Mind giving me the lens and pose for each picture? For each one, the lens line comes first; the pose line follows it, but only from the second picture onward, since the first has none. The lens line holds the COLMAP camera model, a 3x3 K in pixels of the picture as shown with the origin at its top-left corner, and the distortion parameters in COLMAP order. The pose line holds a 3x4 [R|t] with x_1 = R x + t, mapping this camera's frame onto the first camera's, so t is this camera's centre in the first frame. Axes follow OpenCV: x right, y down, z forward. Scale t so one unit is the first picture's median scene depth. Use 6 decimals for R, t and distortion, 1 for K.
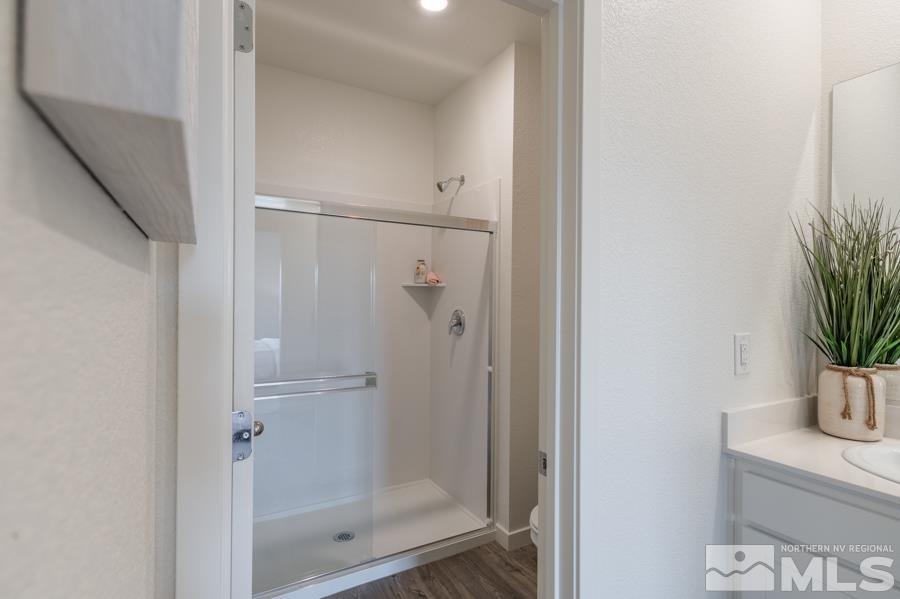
lens RADIAL K [[456.0, 0, 453.2], [0, 456.0, 299.7], [0, 0, 1]] dist [0.014701, 0.001483]
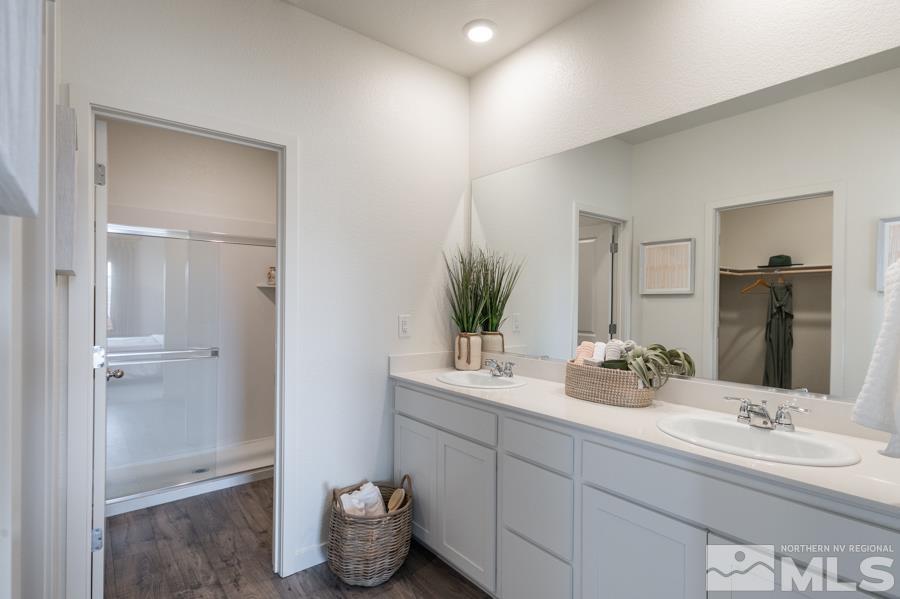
lens RADIAL K [[456.0, 0, 447.0], [0, 456.0, 300.0], [0, 0, 1]] dist [0.014701, 0.001483]
pose [[0.987277, 0.004685, 0.158941, 0.471046], [-0.004930, 0.999987, 0.001144, 0.007944], [-0.158934, -0.001913, 0.987287, -0.816916]]
